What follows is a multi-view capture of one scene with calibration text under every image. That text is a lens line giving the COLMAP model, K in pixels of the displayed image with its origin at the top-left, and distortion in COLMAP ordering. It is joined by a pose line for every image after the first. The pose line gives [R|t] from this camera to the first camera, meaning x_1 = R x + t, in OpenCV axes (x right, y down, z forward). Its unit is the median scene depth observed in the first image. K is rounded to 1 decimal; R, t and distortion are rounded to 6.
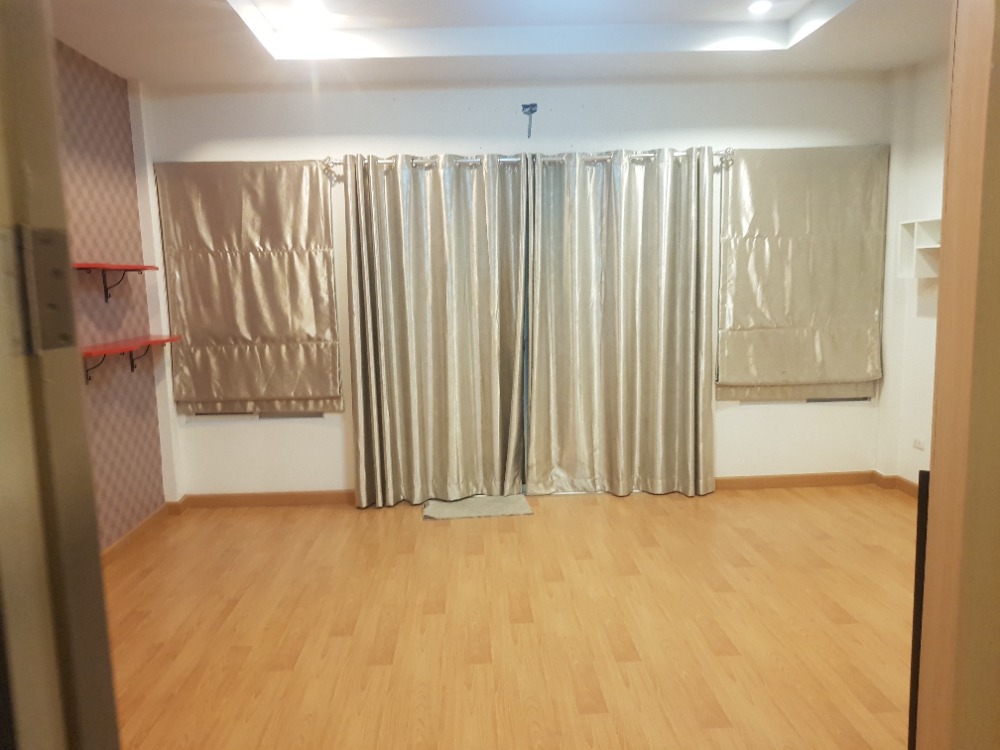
lens RADIAL K [[785.5, 0, 500.0], [0, 785.5, 375.0], [0, 0, 1]] dist [0.042280, -0.073991]
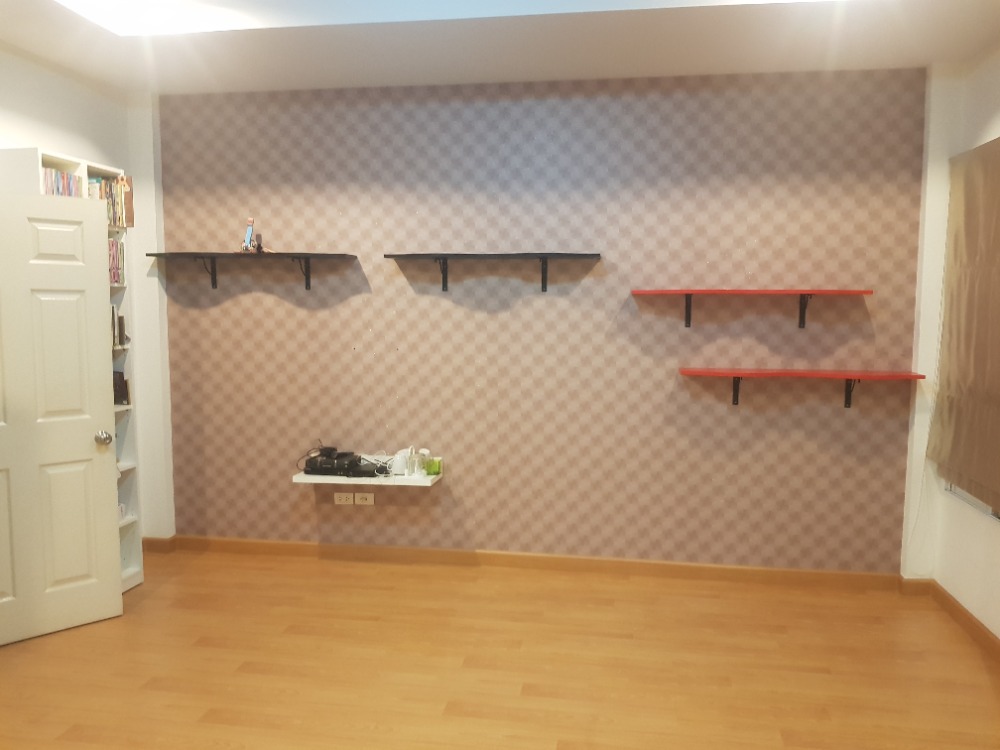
lens RADIAL K [[785.5, 0, 500.0], [0, 785.5, 375.0], [0, 0, 1]] dist [0.042280, -0.073991]
pose [[-0.189409, 0.117161, -0.974883, 0.490475], [-0.131939, 0.980815, 0.143508, -0.119821], [0.972994, 0.155807, -0.170317, 0.788982]]
